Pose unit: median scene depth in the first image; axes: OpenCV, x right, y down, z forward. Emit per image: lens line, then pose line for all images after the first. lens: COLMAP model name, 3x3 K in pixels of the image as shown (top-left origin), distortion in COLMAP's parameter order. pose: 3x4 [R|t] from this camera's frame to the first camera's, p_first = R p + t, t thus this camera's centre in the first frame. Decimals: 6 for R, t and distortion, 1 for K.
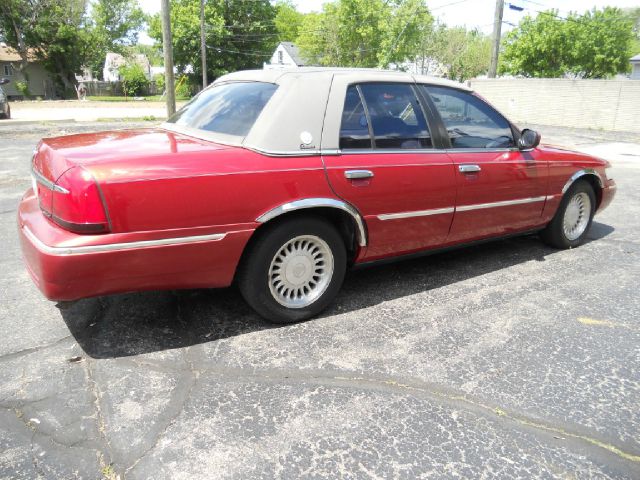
lens RADIAL K [[493.2, 0, 324.0], [0, 493.2, 251.3], [0, 0, 1]] dist [-0.058279, 0.011641]
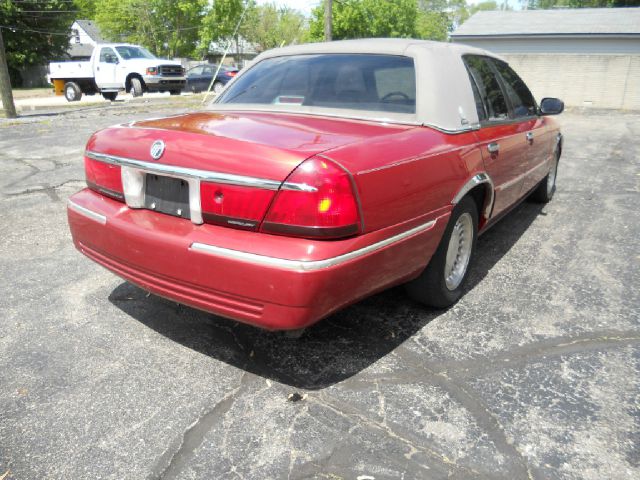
lens RADIAL K [[493.2, 0, 322.1], [0, 493.2, 240.9], [0, 0, 1]] dist [-0.058279, 0.011641]
pose [[0.925005, -0.140946, 0.352845, -0.062926], [0.134035, 0.989996, 0.044078, -0.005747], [-0.355528, 0.006521, 0.934643, 0.018830]]
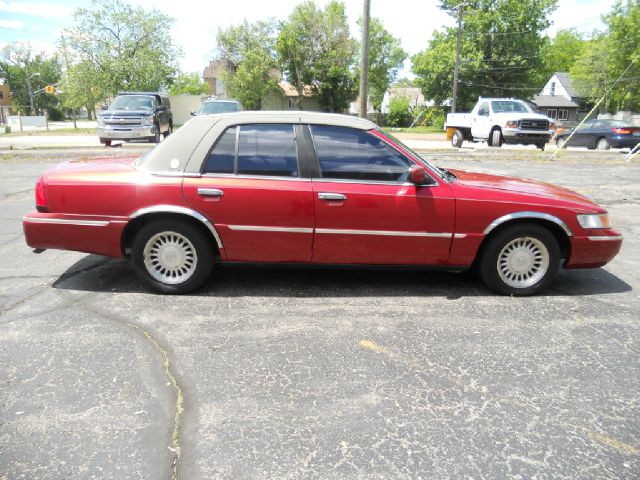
lens RADIAL K [[493.2, 0, 318.9], [0, 493.2, 241.6], [0, 0, 1]] dist [-0.058279, 0.011641]
pose [[0.850357, 0.124267, -0.511322, 0.101501], [-0.163546, 0.986005, -0.032356, -0.002800], [0.500146, 0.111139, 0.858780, 0.001282]]
